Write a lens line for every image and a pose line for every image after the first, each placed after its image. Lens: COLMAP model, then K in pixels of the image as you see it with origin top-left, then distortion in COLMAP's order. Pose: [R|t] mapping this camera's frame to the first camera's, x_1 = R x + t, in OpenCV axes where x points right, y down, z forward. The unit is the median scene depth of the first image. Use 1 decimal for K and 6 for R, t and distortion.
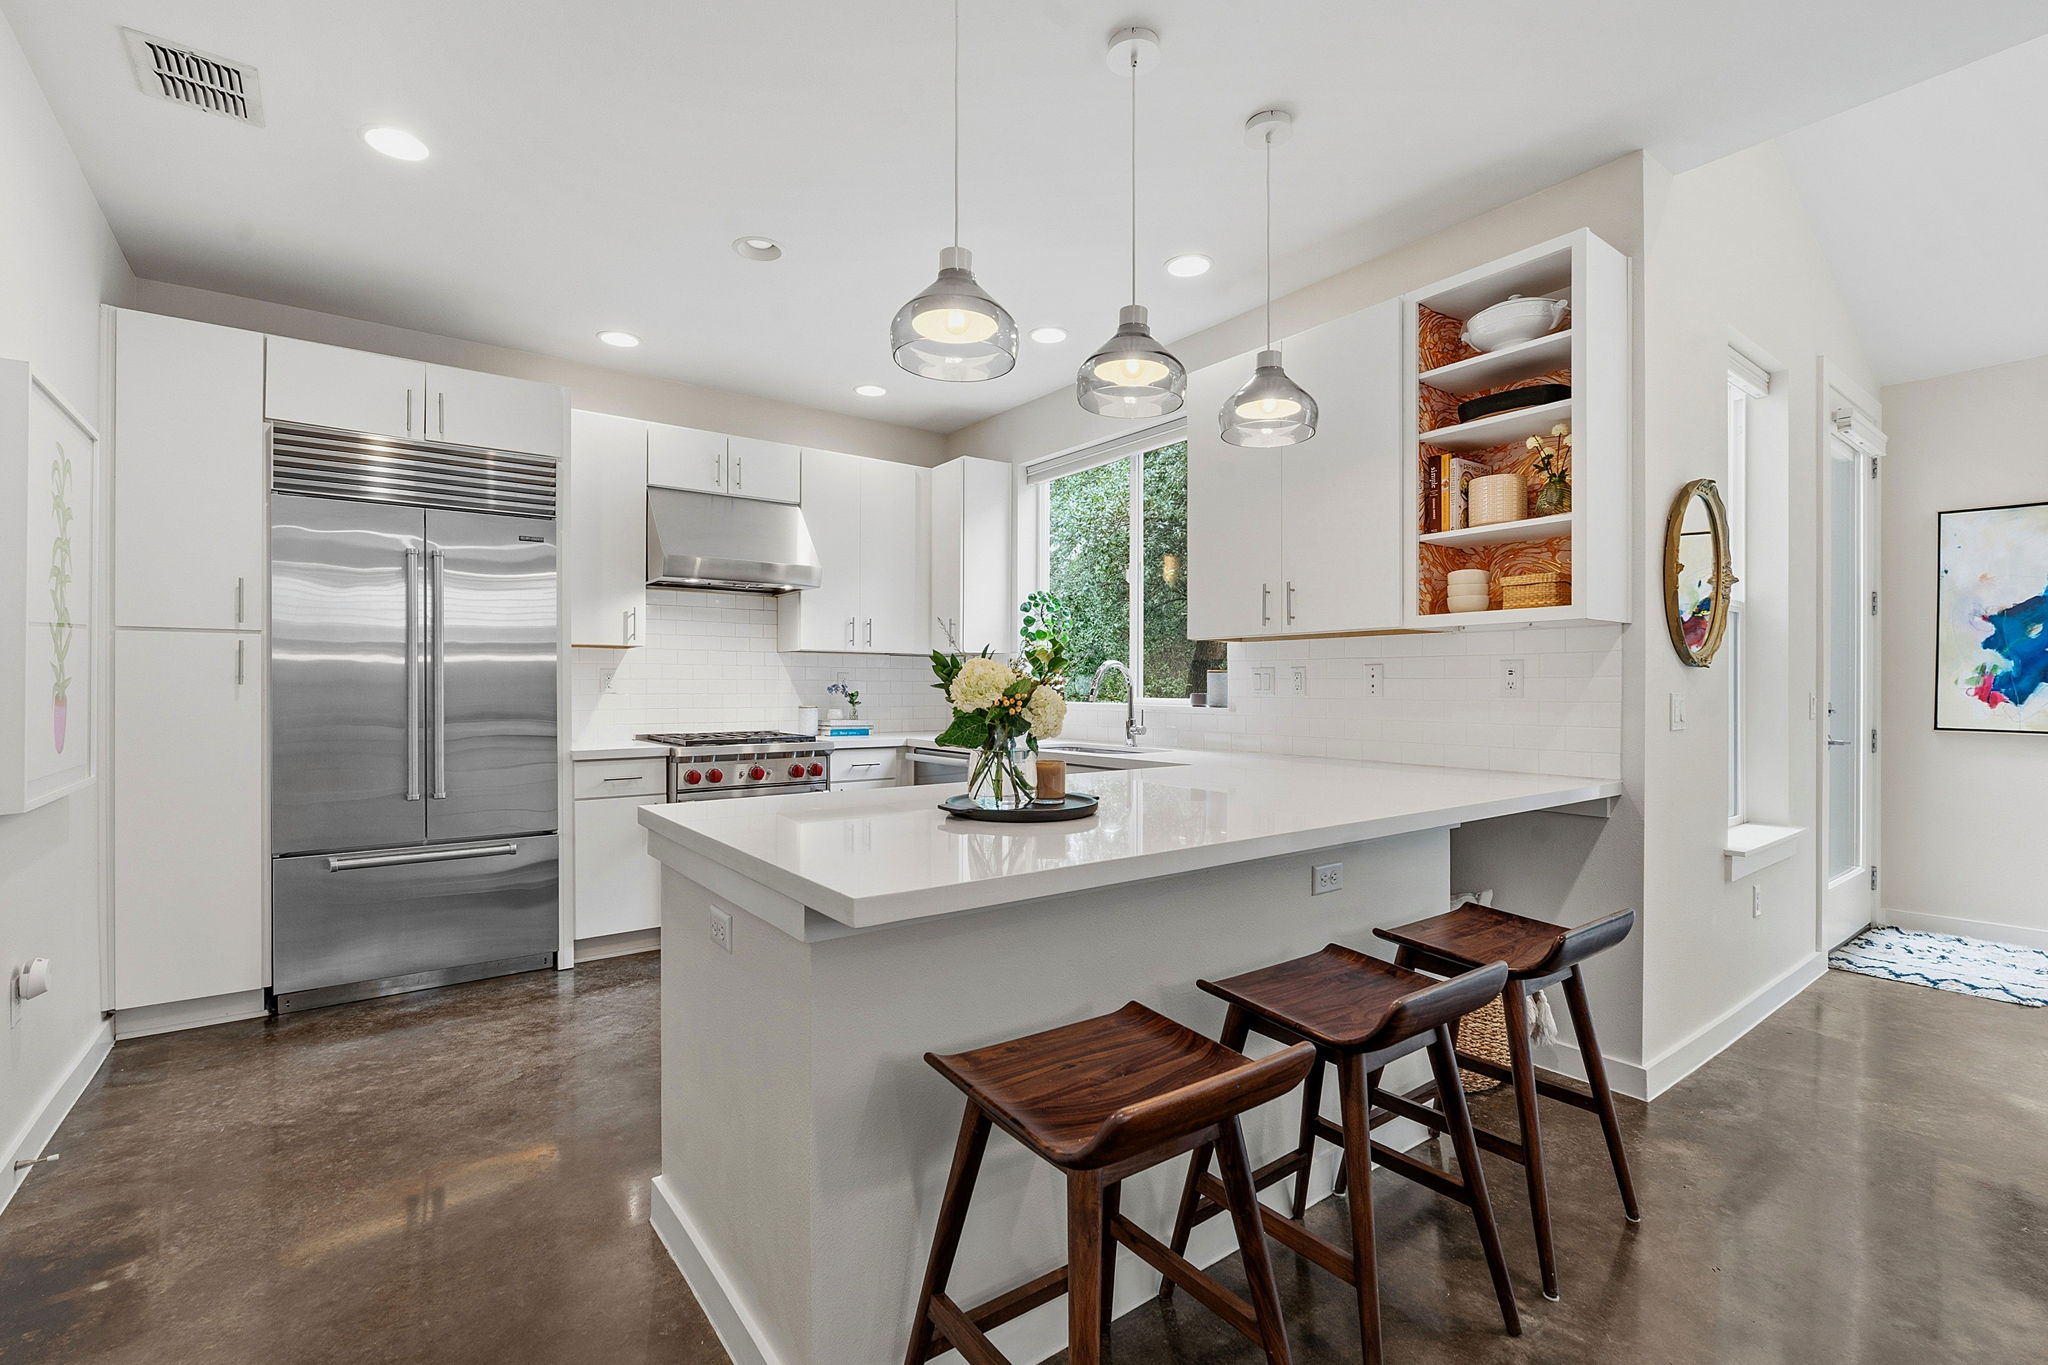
lens RADIAL K [[908.9, 0, 1021.0], [0, 908.9, 685.5], [0, 0, 1]] dist [-0.009154, 0.000167]
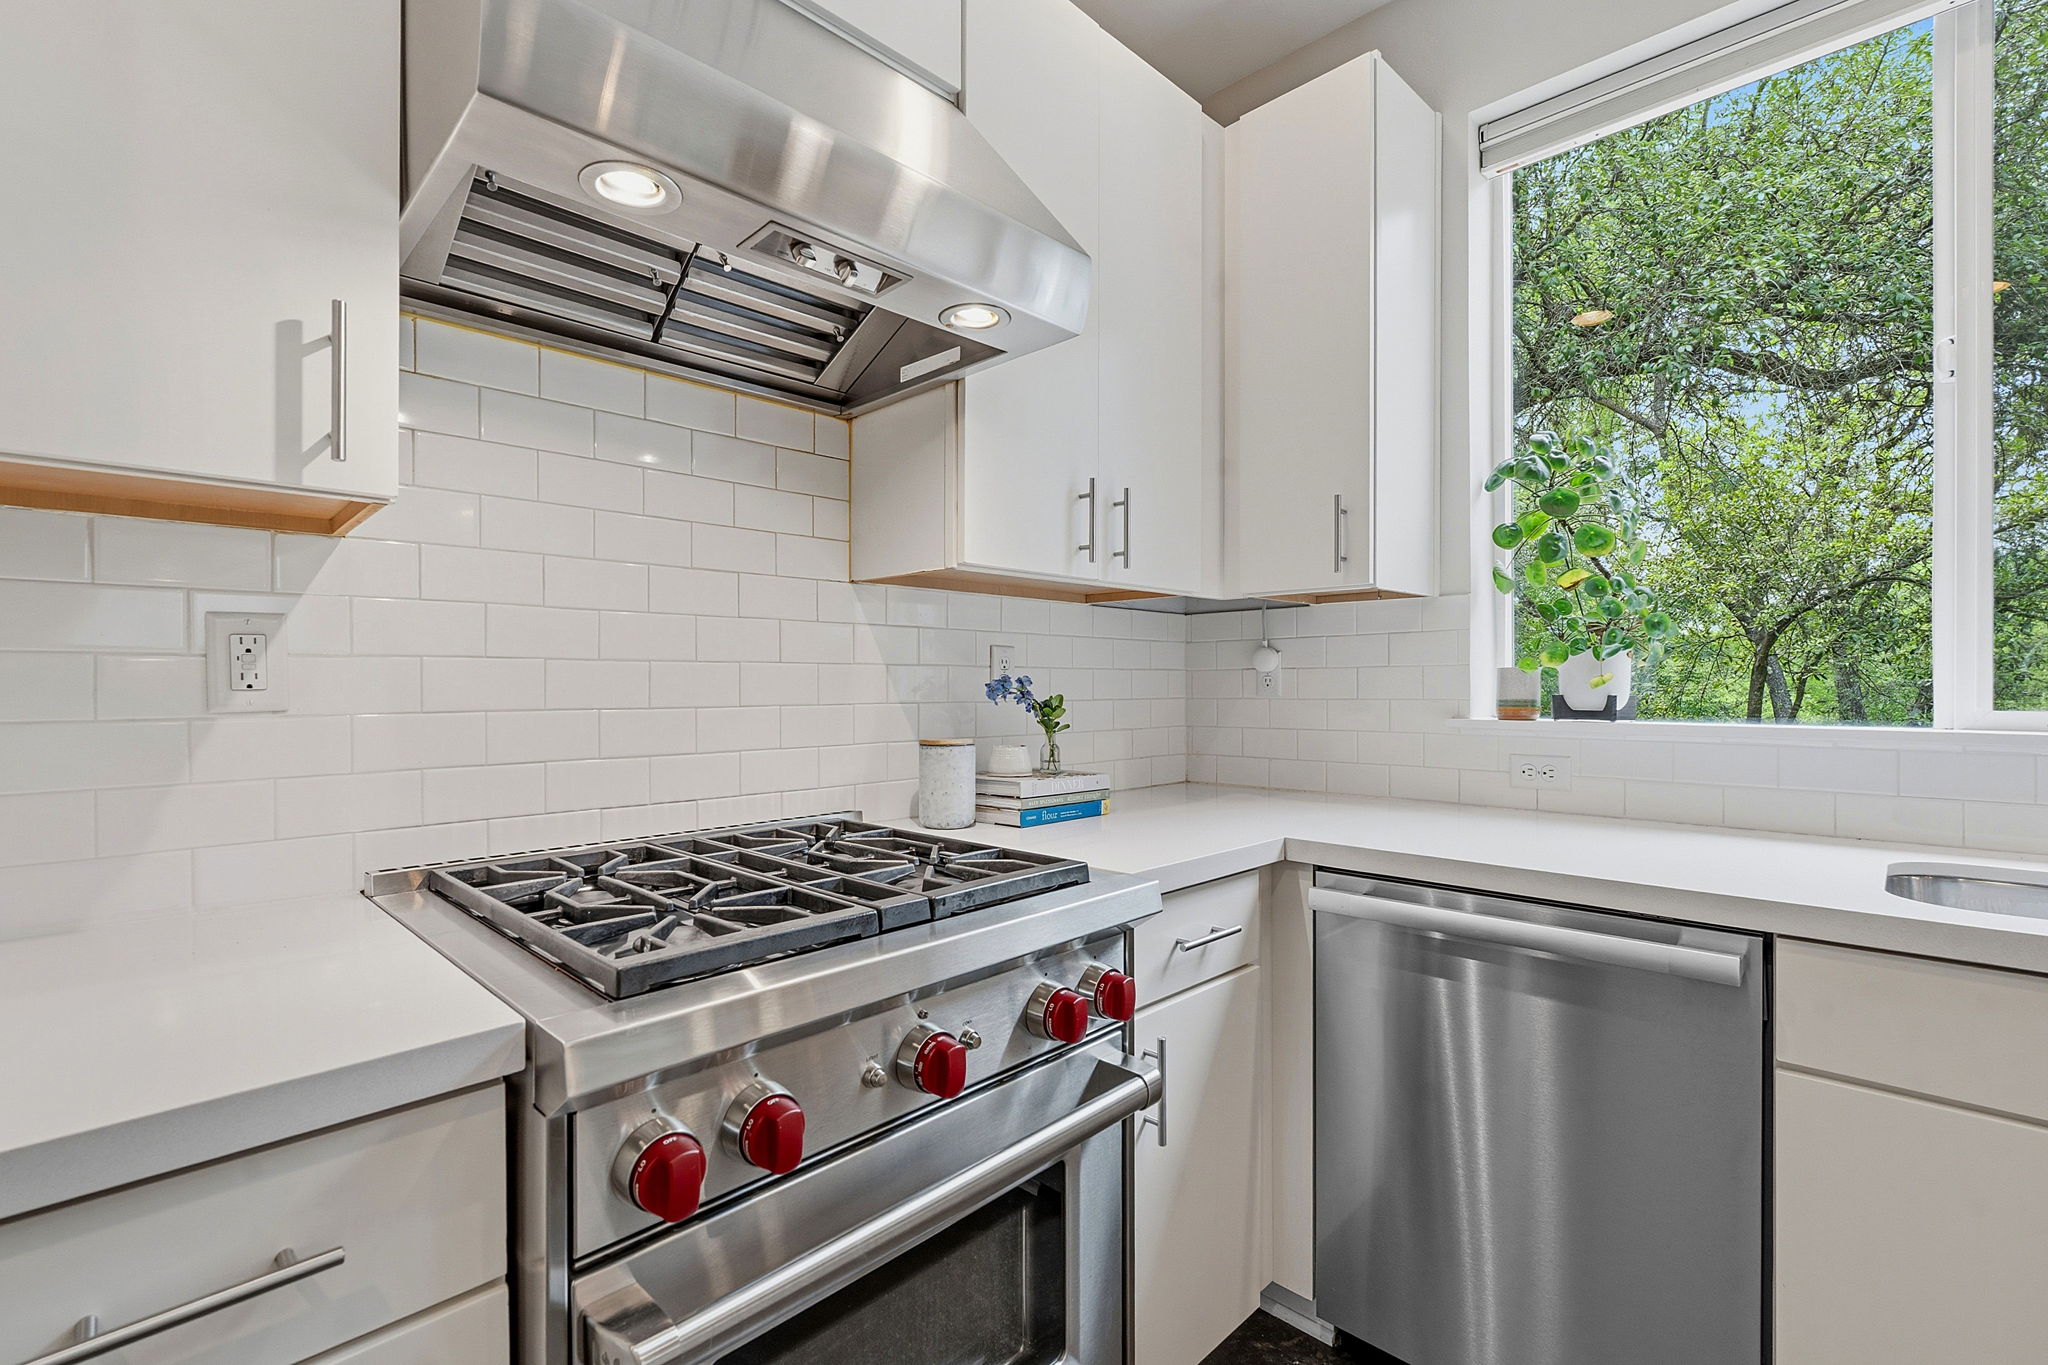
lens RADIAL K [[908.9, 0, 1024.5], [0, 908.9, 684.8], [0, 0, 1]] dist [-0.009154, 0.000167]
pose [[0.988801, -0.004336, 0.149180, -0.310036], [0.004031, 0.999989, 0.002346, 0.001621], [-0.149188, -0.001719, 0.988807, 0.795577]]
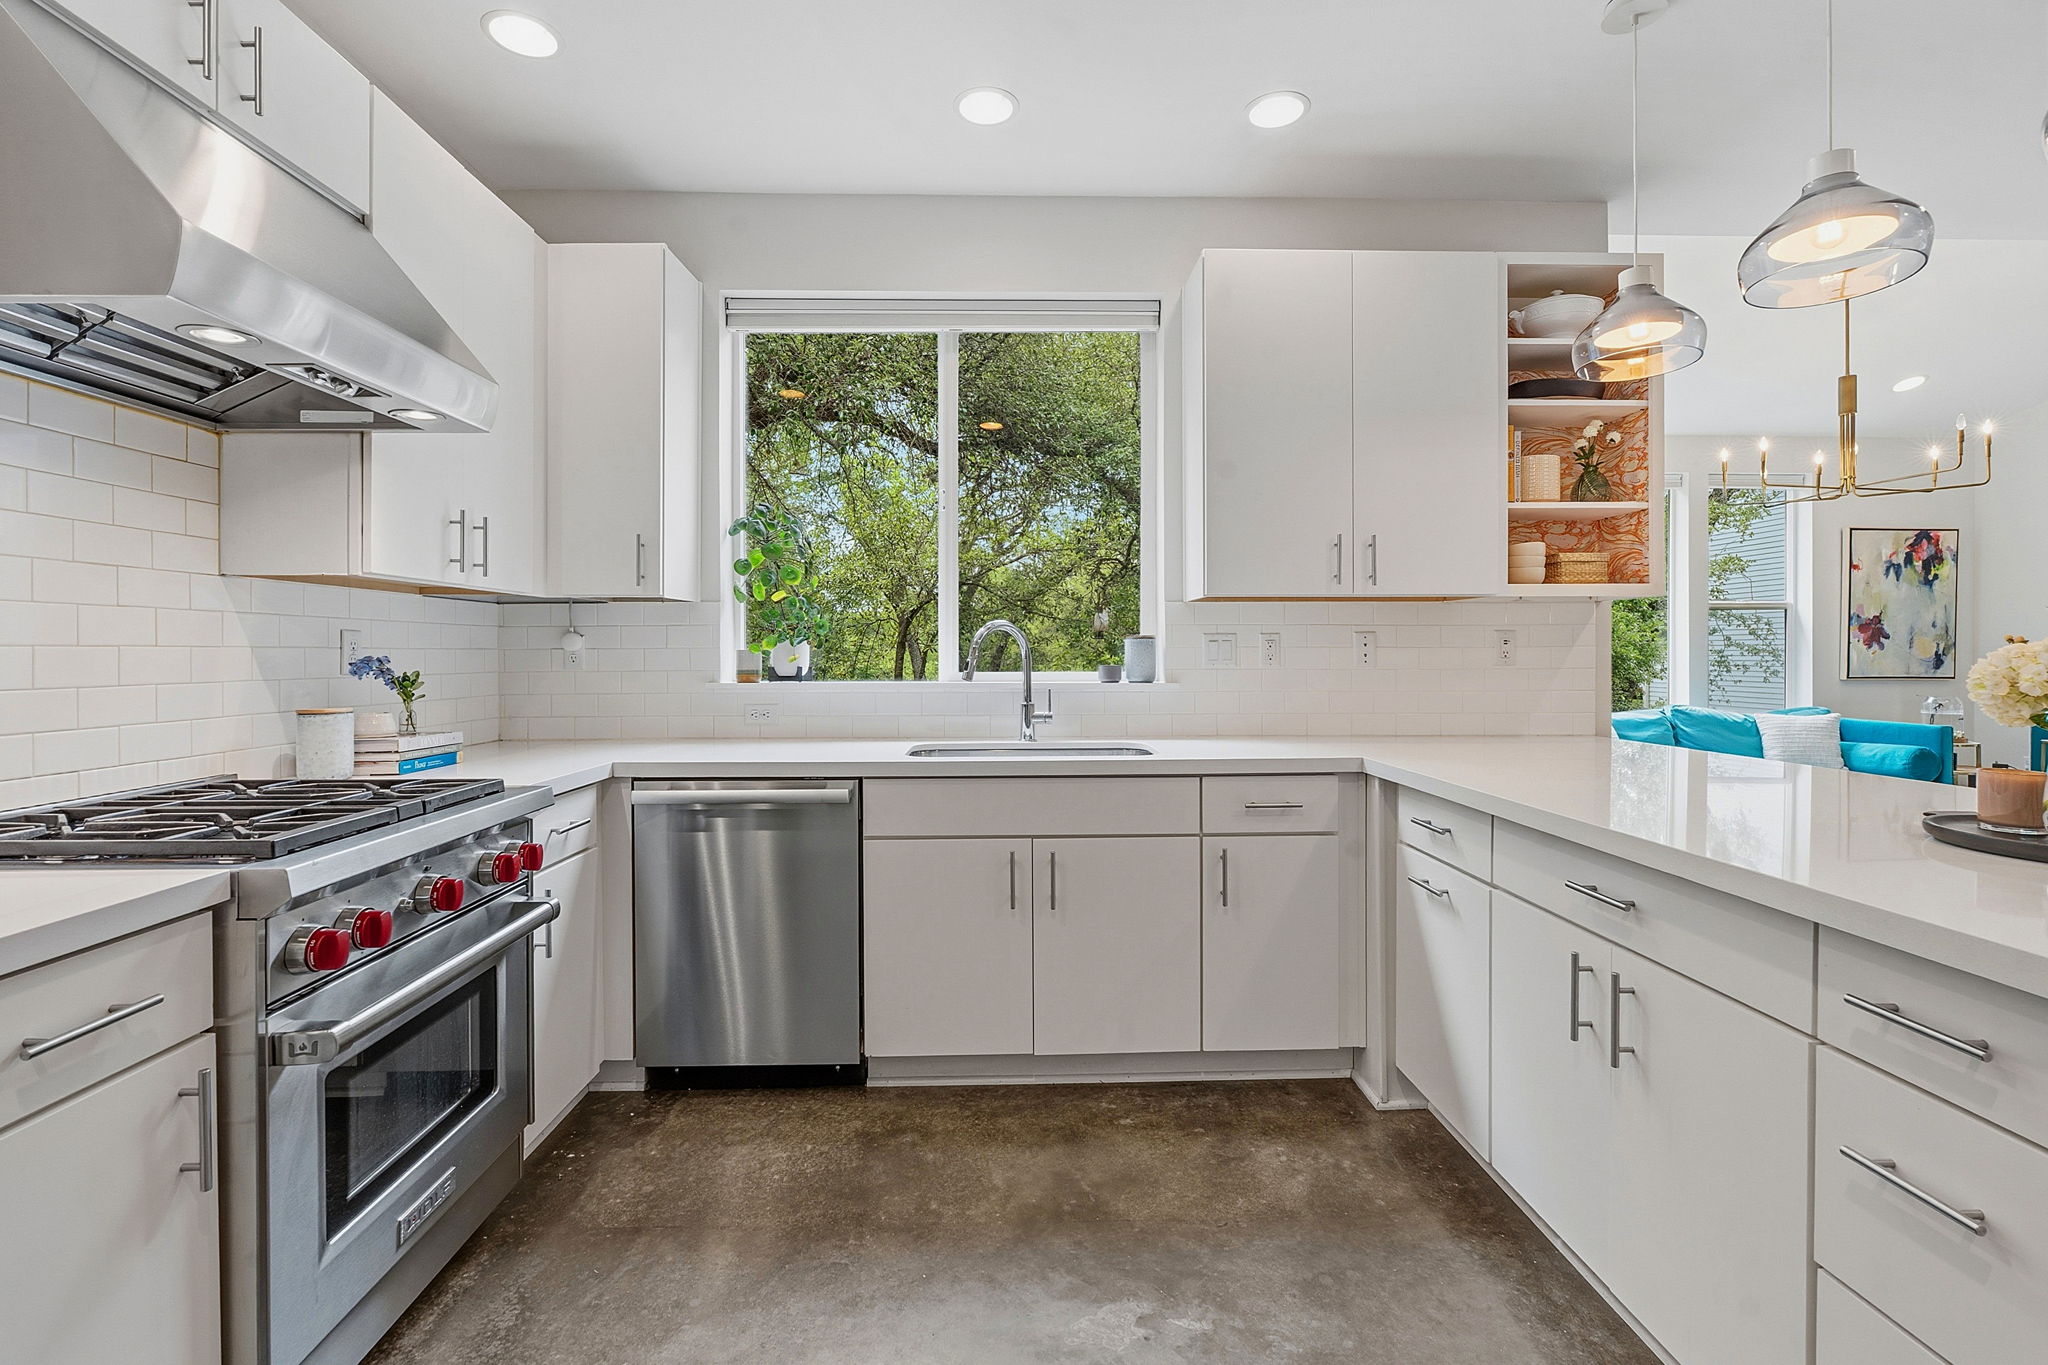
lens RADIAL K [[908.9, 0, 1022.4], [0, 908.9, 655.4], [0, 0, 1]] dist [-0.009154, 0.000167]
pose [[0.578406, -0.006822, 0.815721, -0.468950], [0.002398, 0.999975, 0.006662, -0.004960], [-0.815746, -0.001897, 0.578407, 0.602589]]
